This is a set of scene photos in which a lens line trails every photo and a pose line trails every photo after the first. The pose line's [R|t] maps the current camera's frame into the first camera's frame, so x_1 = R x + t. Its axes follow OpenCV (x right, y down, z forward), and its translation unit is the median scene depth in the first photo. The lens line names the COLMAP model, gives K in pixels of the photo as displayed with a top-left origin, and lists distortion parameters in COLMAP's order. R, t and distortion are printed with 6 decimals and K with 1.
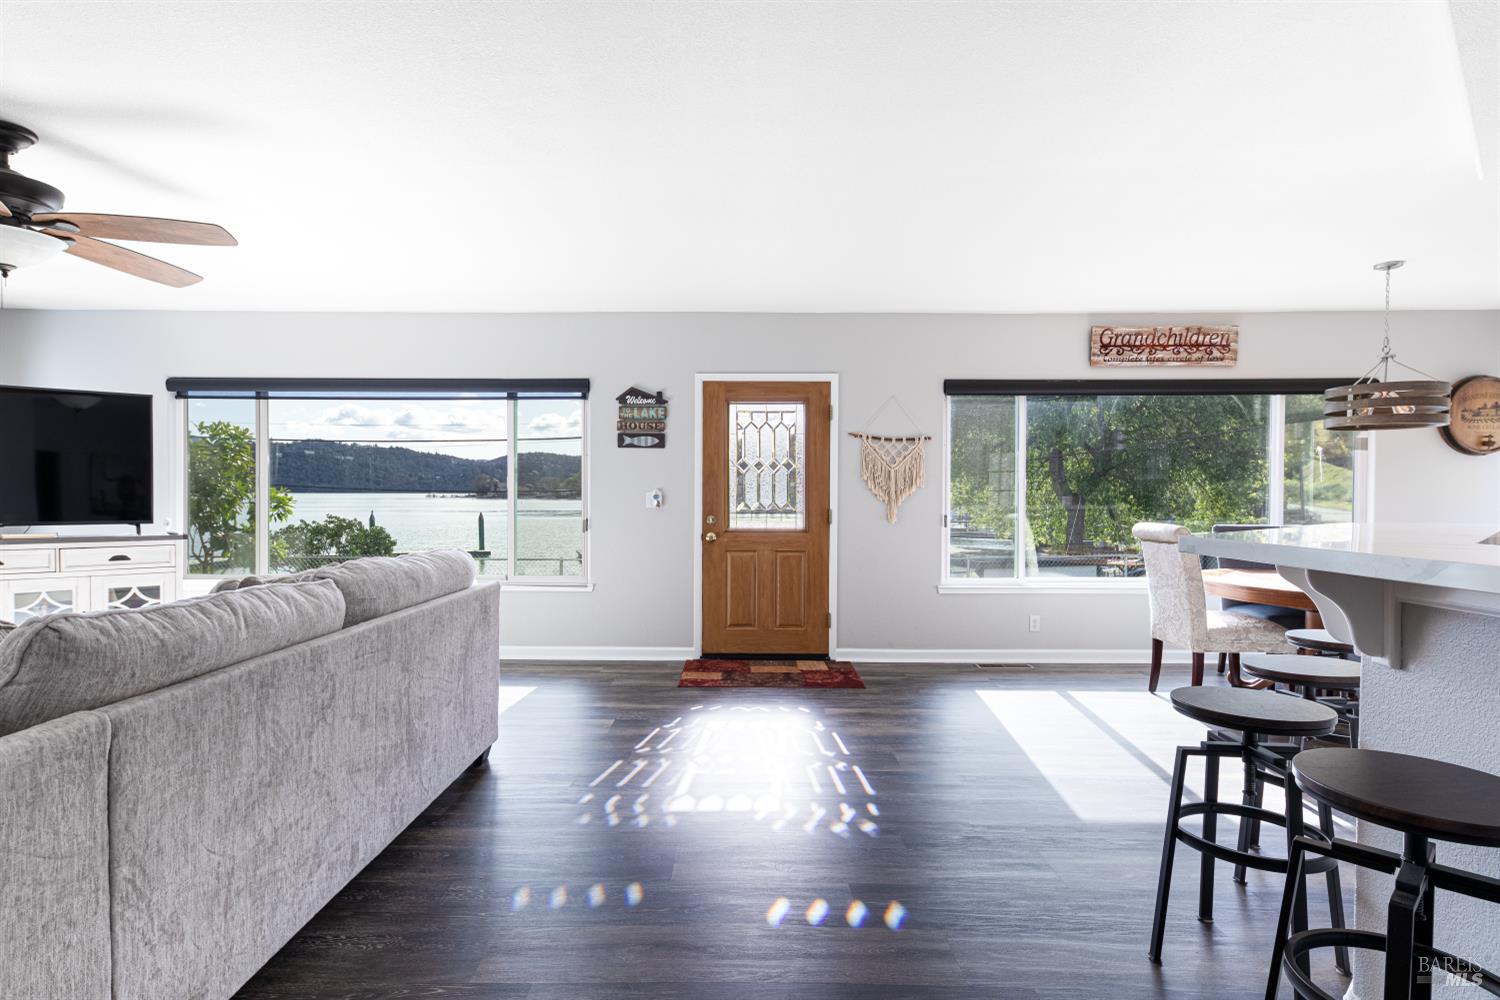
lens RADIAL K [[787.1, 0, 744.2], [0, 787.1, 507.9], [0, 0, 1]] dist [0.015881, 0.000977]
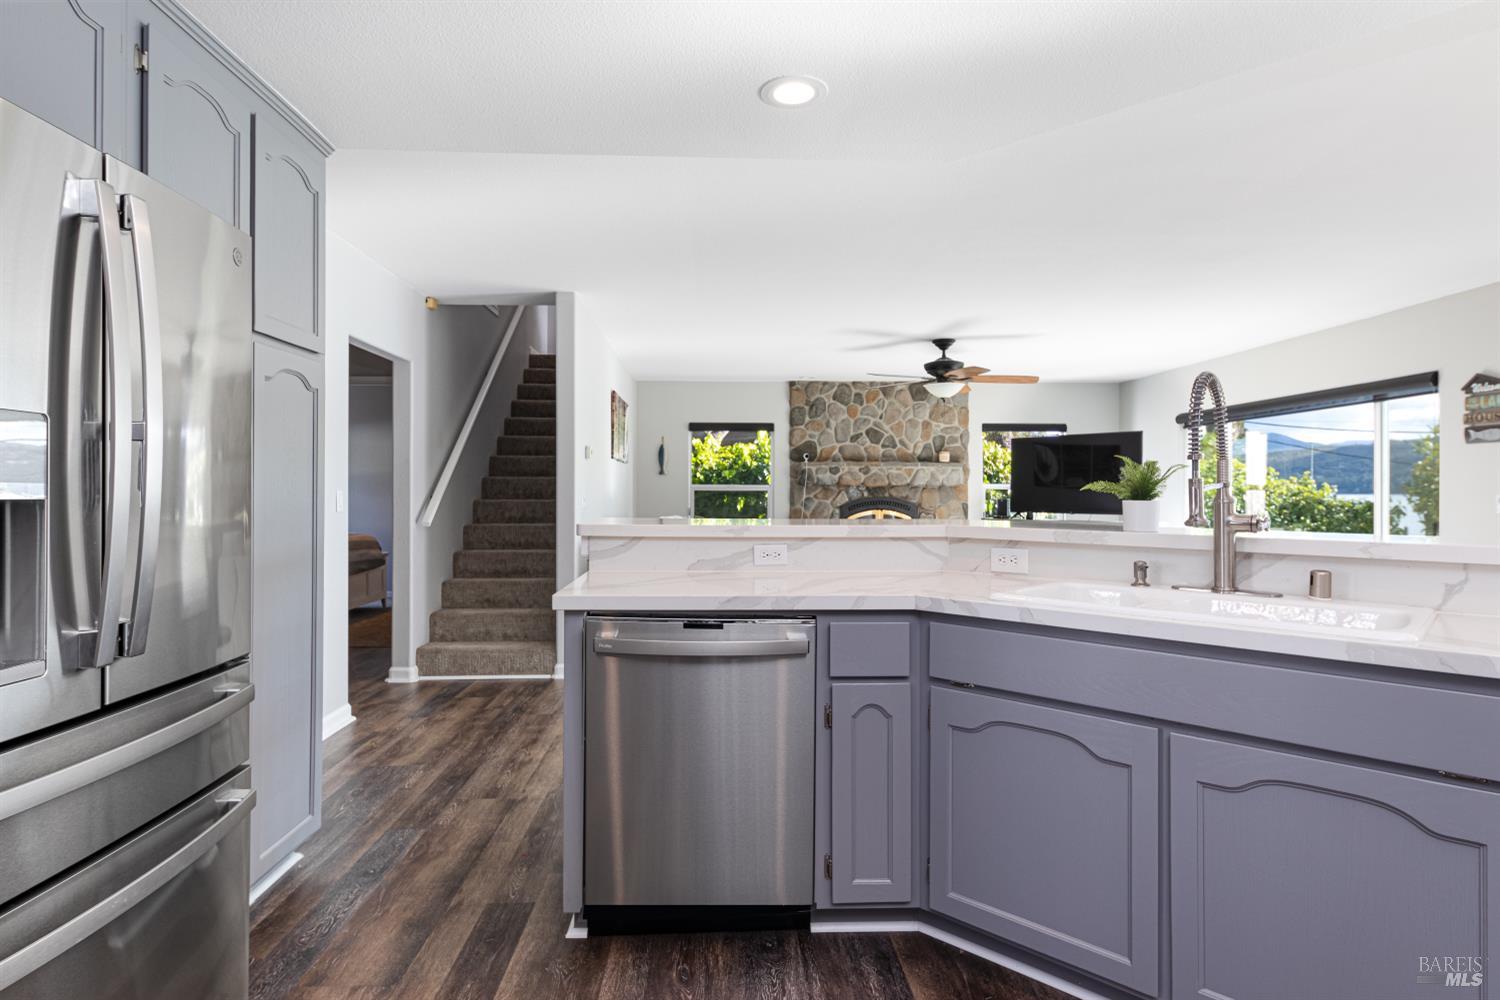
lens RADIAL K [[828.5, 0, 731.1], [0, 828.5, 494.9], [0, 0, 1]] dist [0.003120, 0.001939]
pose [[0.032395, -0.000125, -0.999475, 0.745478], [-0.020381, 0.999792, -0.000786, -0.002012], [0.999267, 0.020396, 0.032385, 0.152155]]
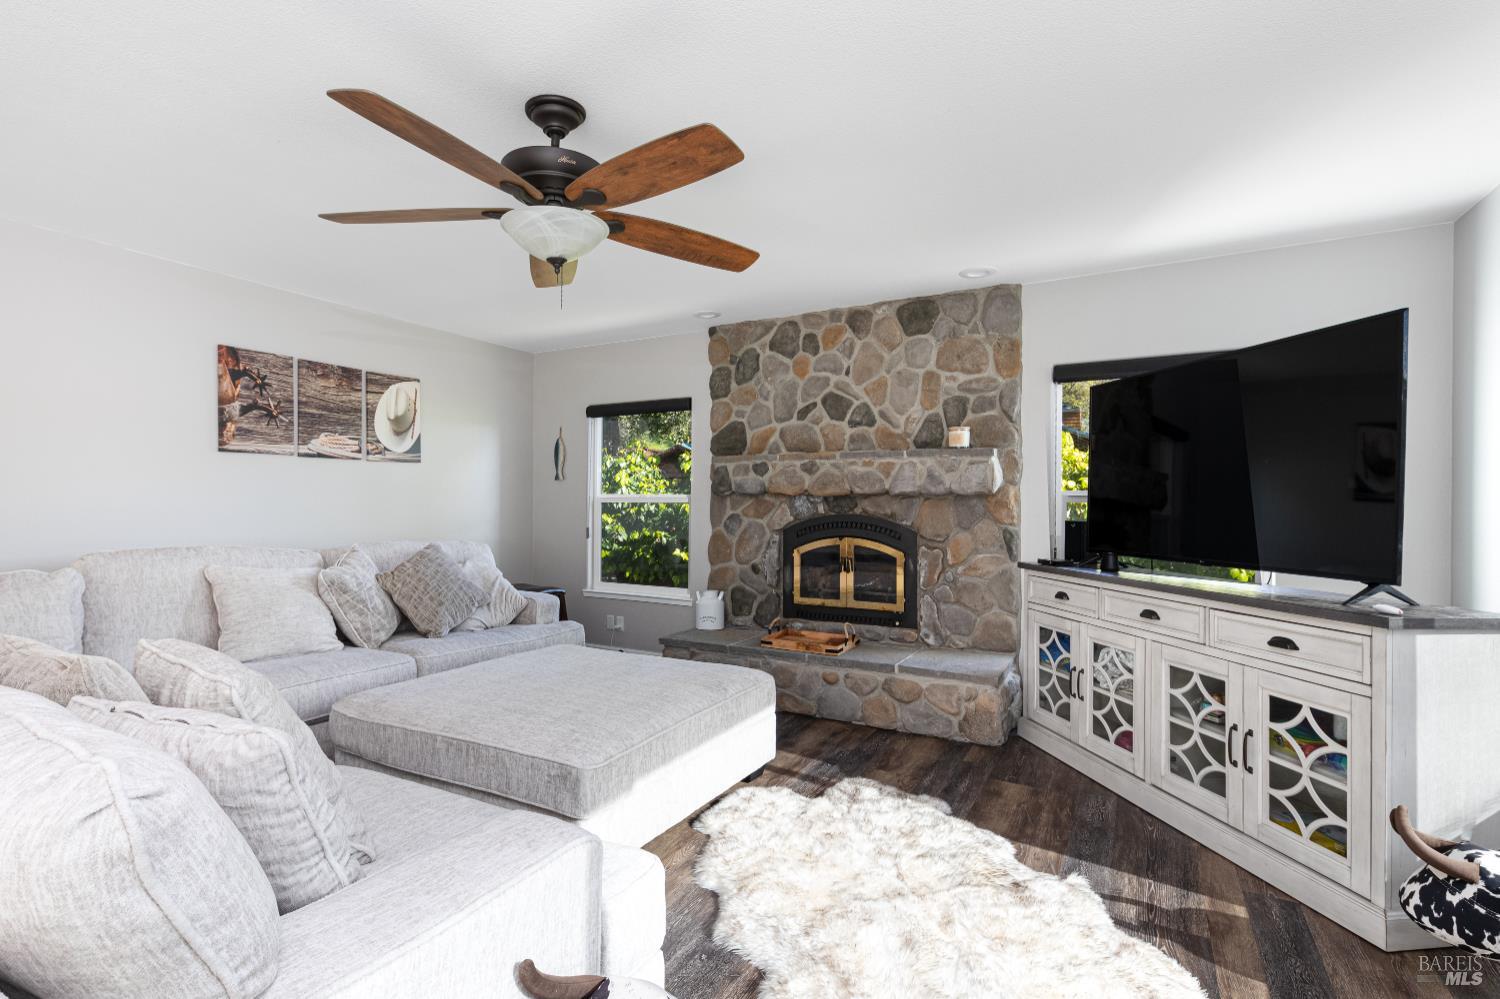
lens RADIAL K [[715.2, 0, 733.7], [0, 715.2, 496.2], [0, 0, 1]] dist [0.034031, -0.012778]
pose [[-0.459613, -0.012091, -0.888037, -0.166041], [-0.019981, 0.999795, -0.003272, -0.021510], [0.887894, 0.016240, -0.459761, 0.784165]]
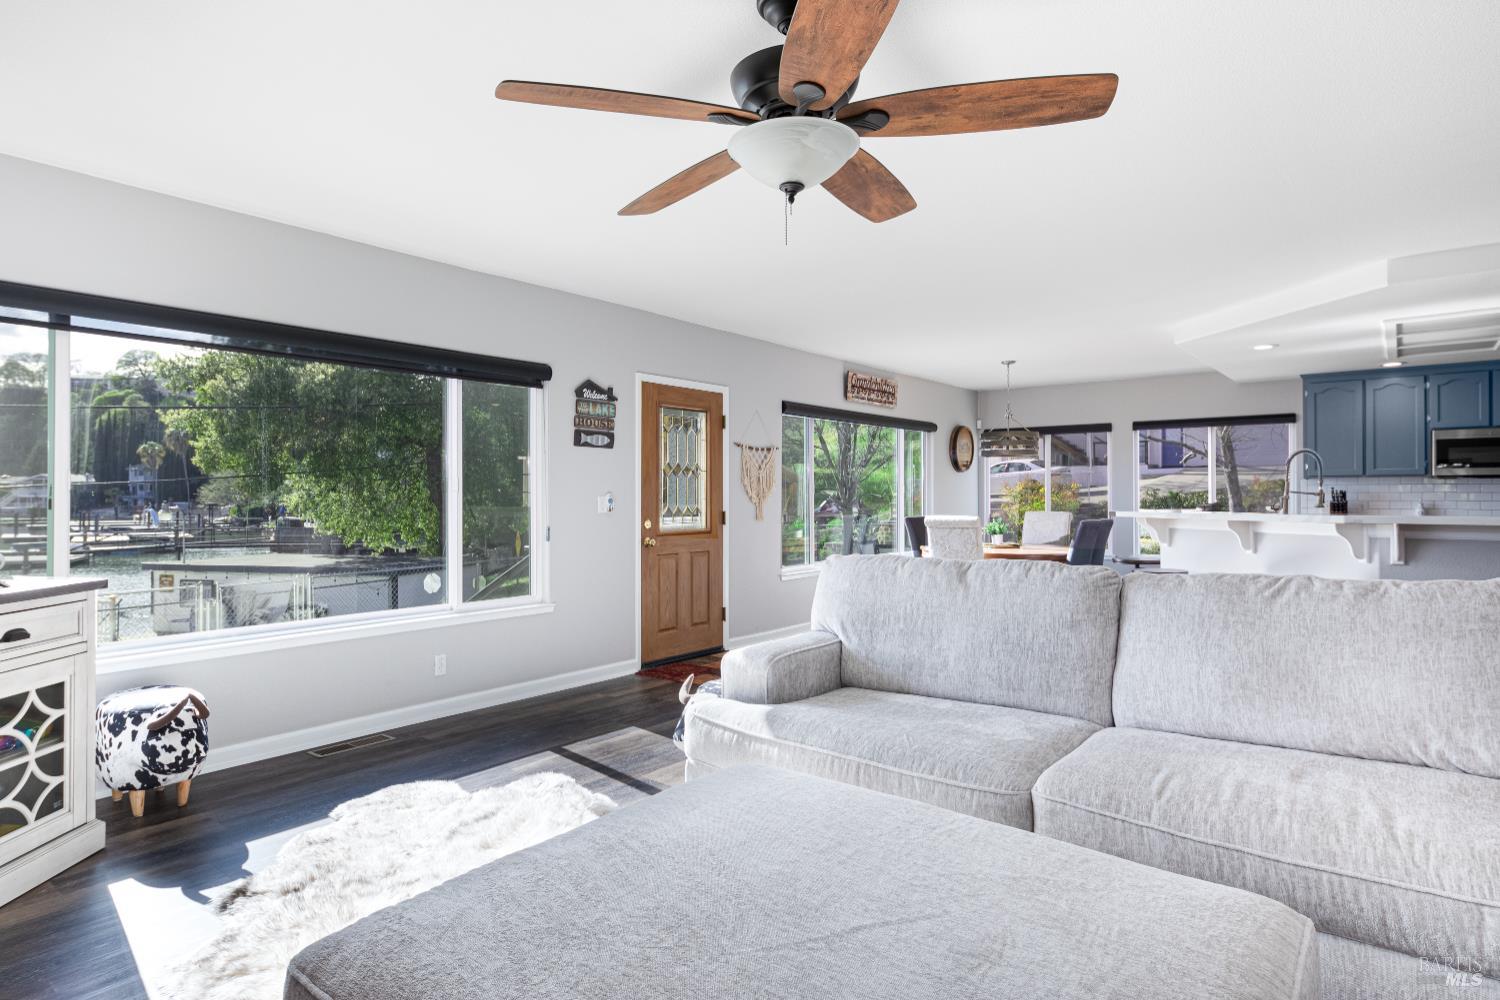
lens RADIAL K [[860.2, 0, 727.3], [0, 860.2, 493.3], [0, 0, 1]] dist [0.027163, 0.000822]
pose [[0.605571, -0.002405, 0.795788, -0.830859], [0.019234, 0.999748, -0.011616, -0.008751], [-0.795559, 0.022340, 0.605465, 0.279483]]
